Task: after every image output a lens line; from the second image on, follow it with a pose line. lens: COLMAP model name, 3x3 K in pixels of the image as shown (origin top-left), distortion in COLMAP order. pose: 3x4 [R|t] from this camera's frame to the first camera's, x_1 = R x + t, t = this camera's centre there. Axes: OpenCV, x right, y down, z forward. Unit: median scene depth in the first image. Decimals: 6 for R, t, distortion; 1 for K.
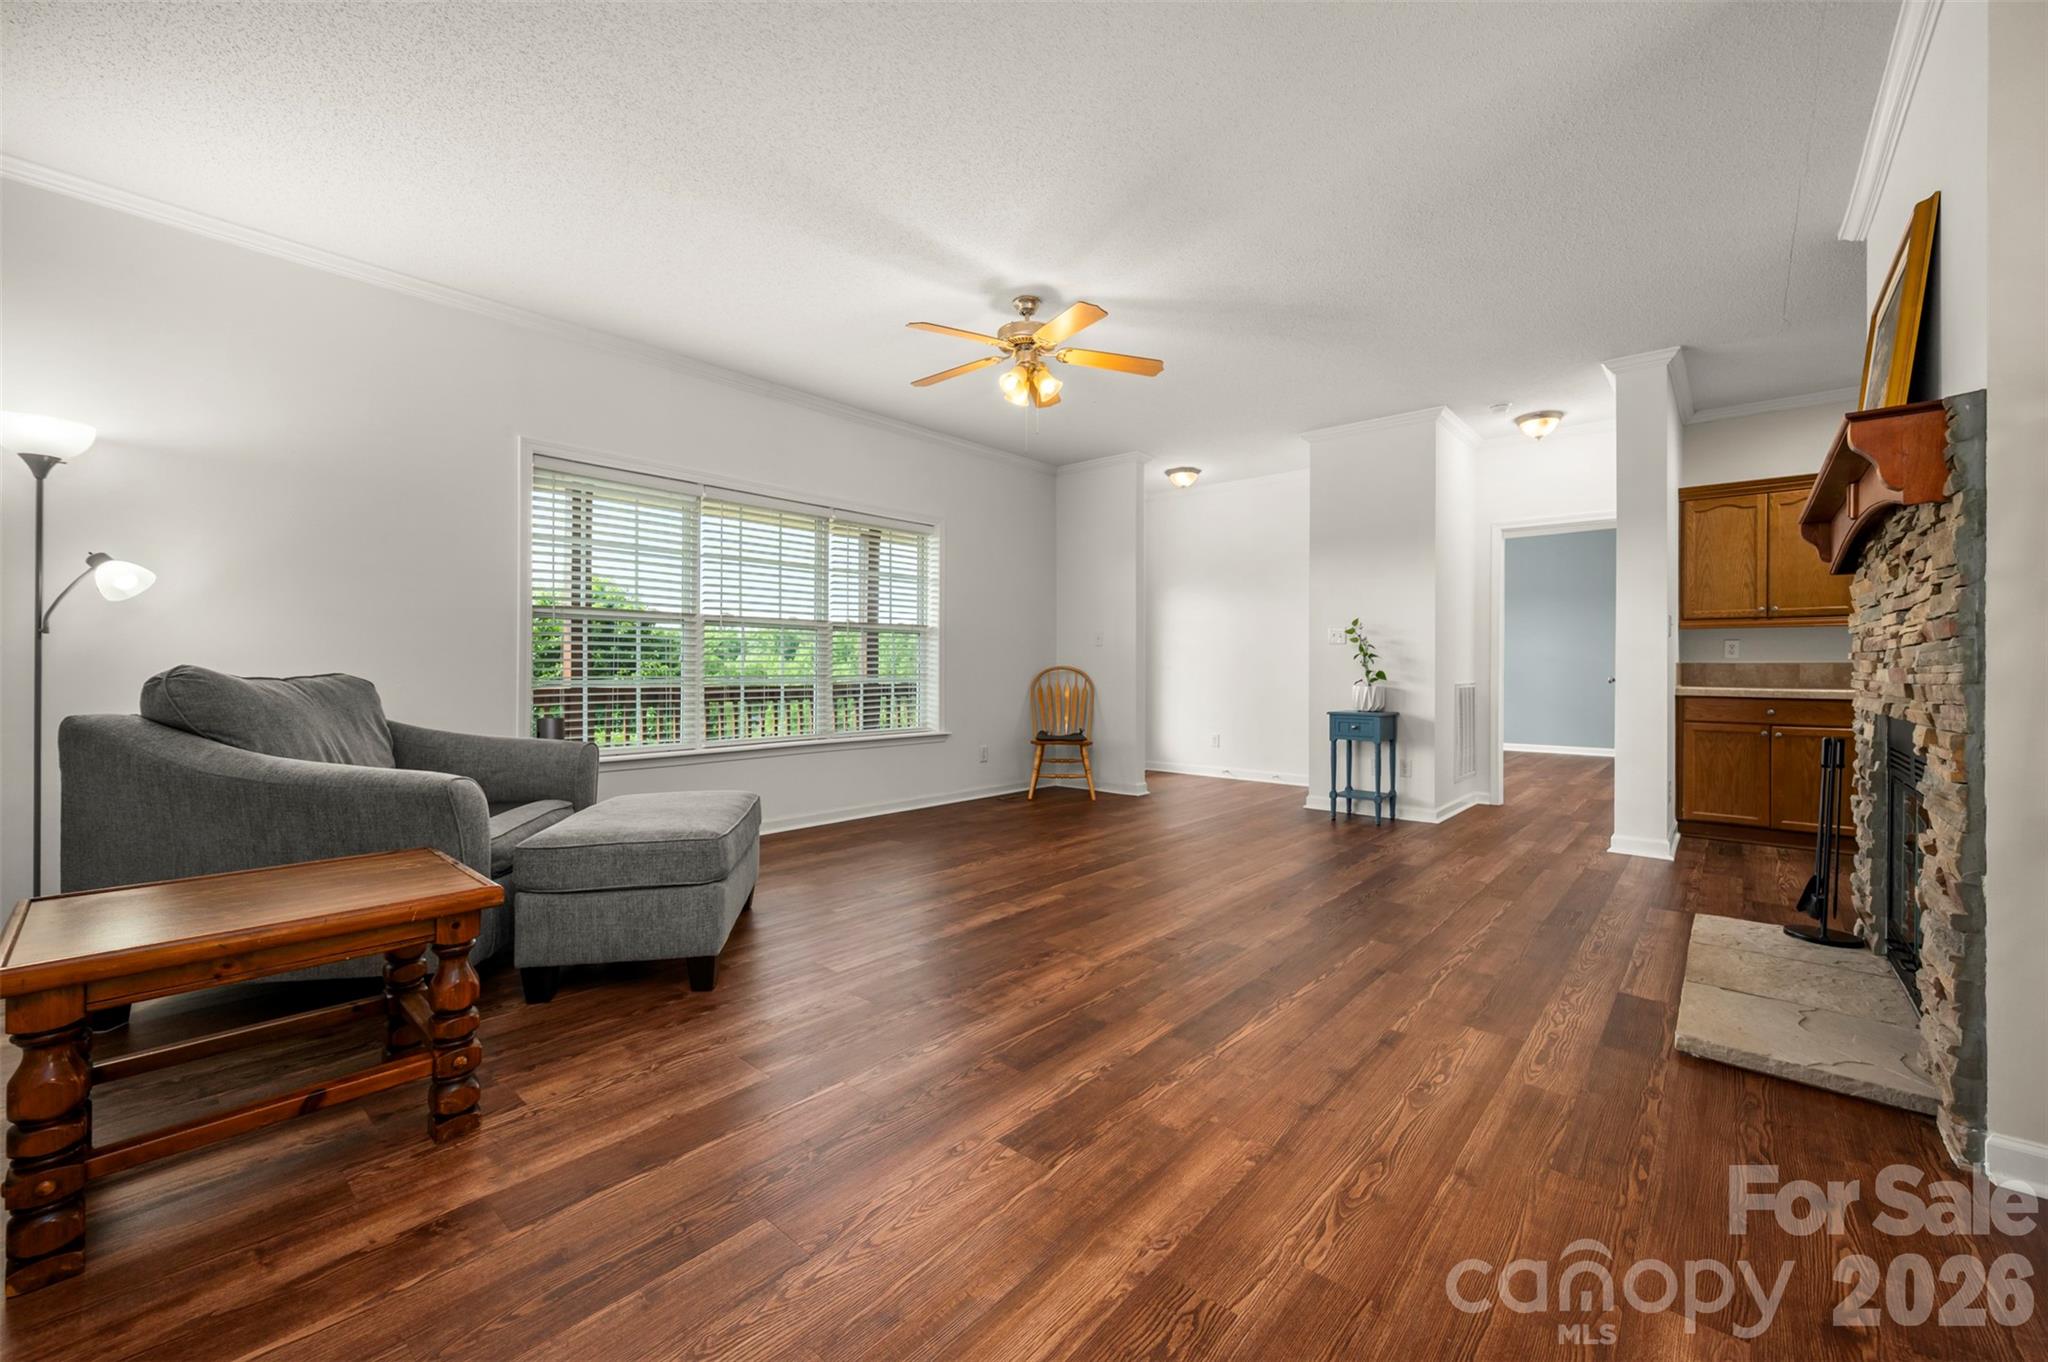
lens RADIAL K [[811.7, 0, 1019.7], [0, 811.7, 678.8], [0, 0, 1]] dist [-0.001138, -0.000312]
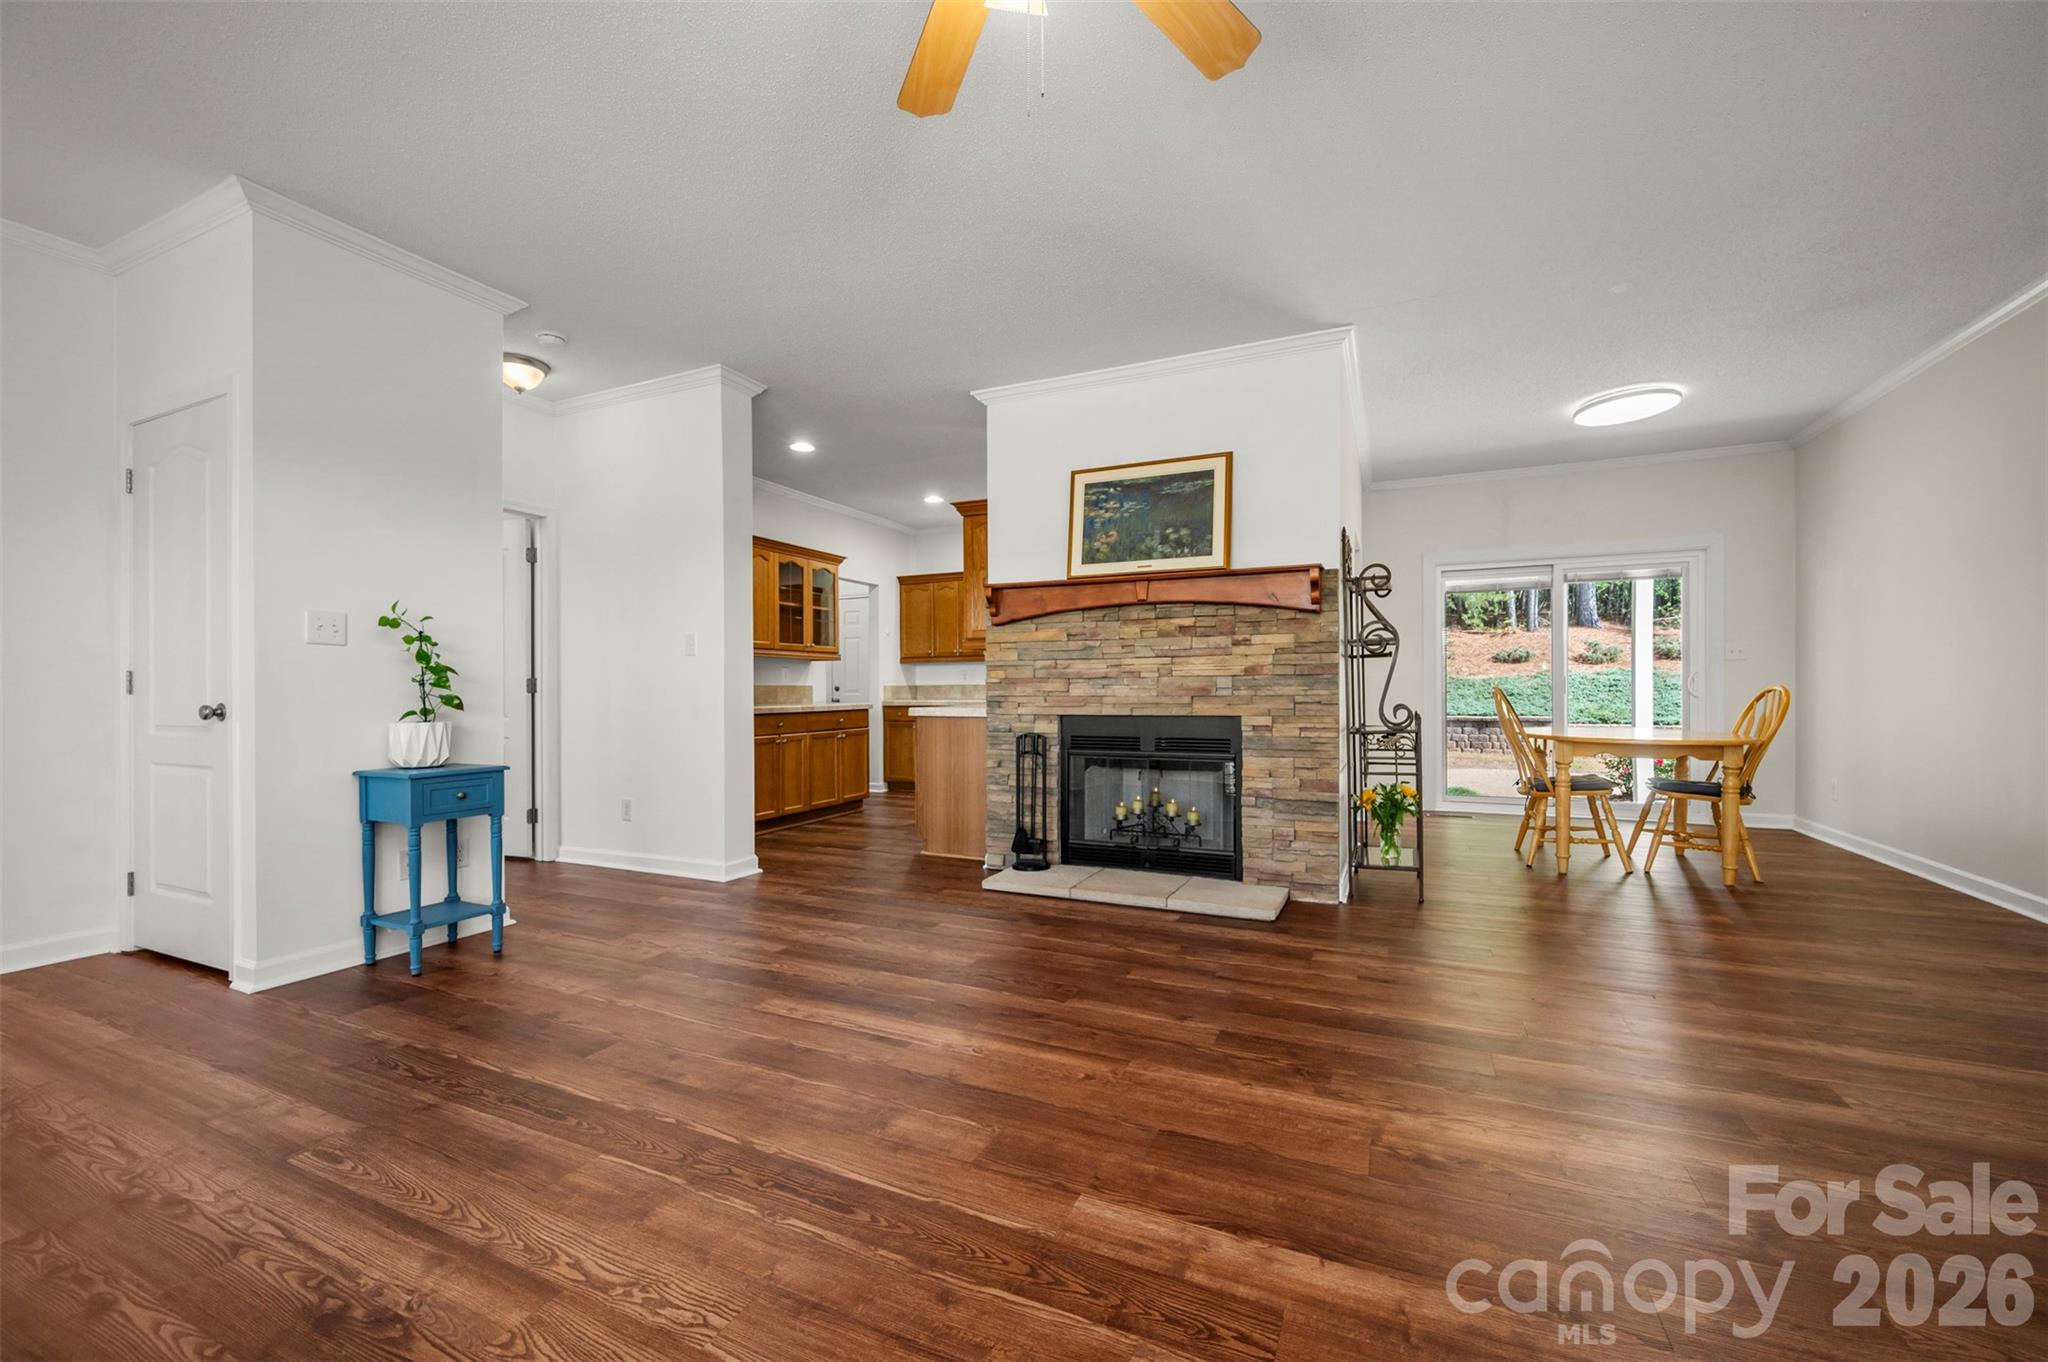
lens RADIAL K [[811.7, 0, 1033.8], [0, 811.7, 689.5], [0, 0, 1]] dist [-0.001138, -0.000312]
pose [[-0.297319, -0.002433, 0.954775, -0.409815], [0.010252, 0.999931, 0.005740, -0.017662], [-0.954723, 0.011495, -0.297273, 1.292450]]
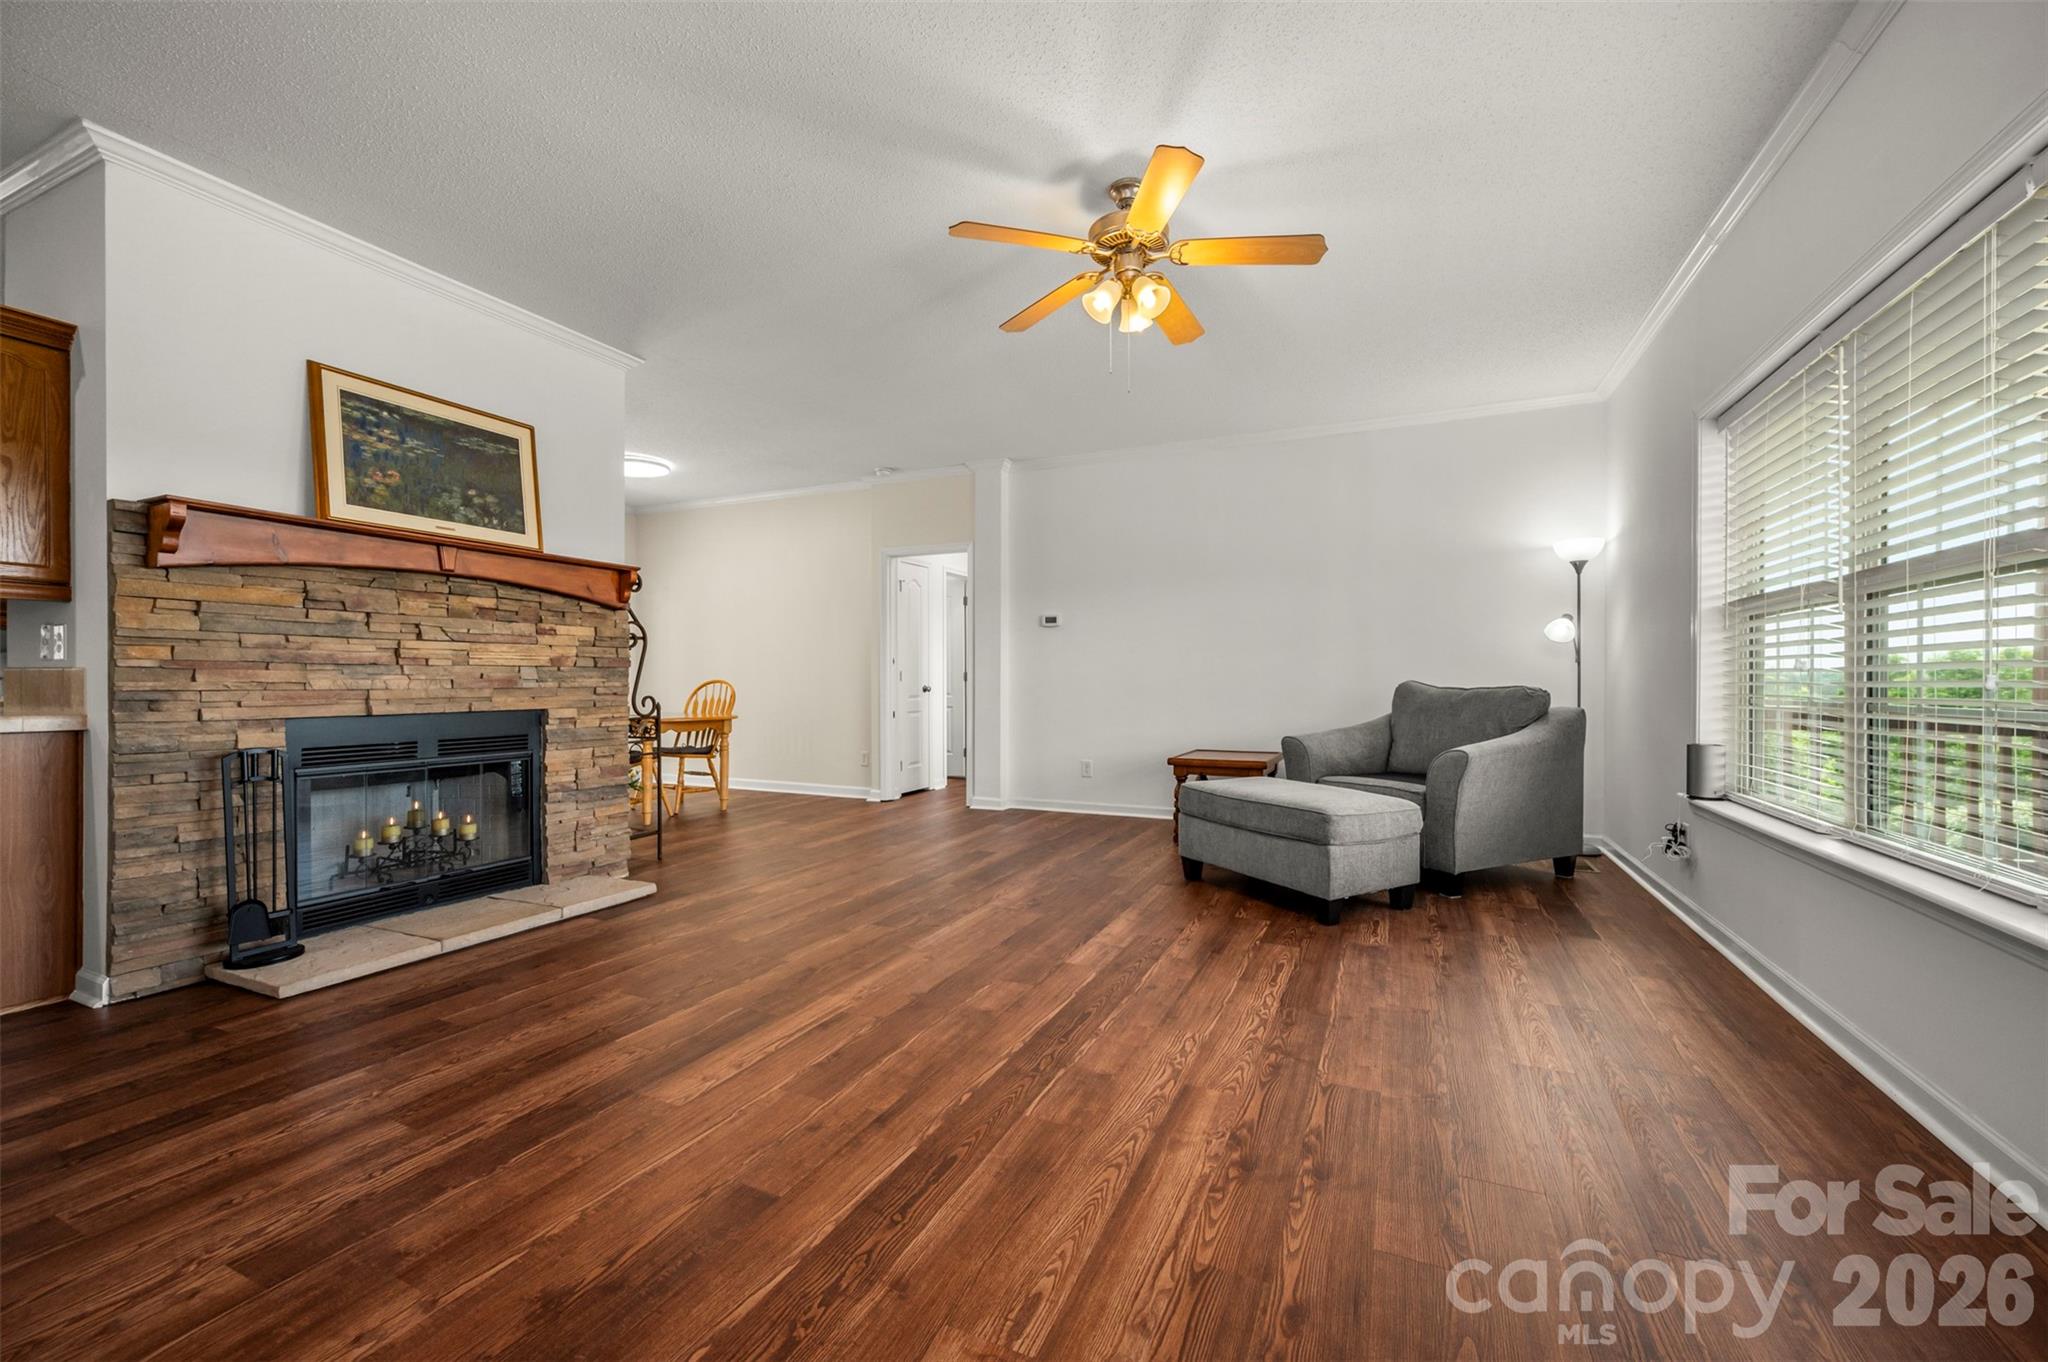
lens RADIAL K [[811.7, 0, 1028.5], [0, 811.7, 683.6], [0, 0, 1]] dist [-0.001138, -0.000312]
pose [[-0.955078, -0.003169, -0.296336, 0.371087], [-0.006184, 0.999938, 0.009236, -0.018865], [0.296289, 0.010653, -0.955039, 1.966785]]
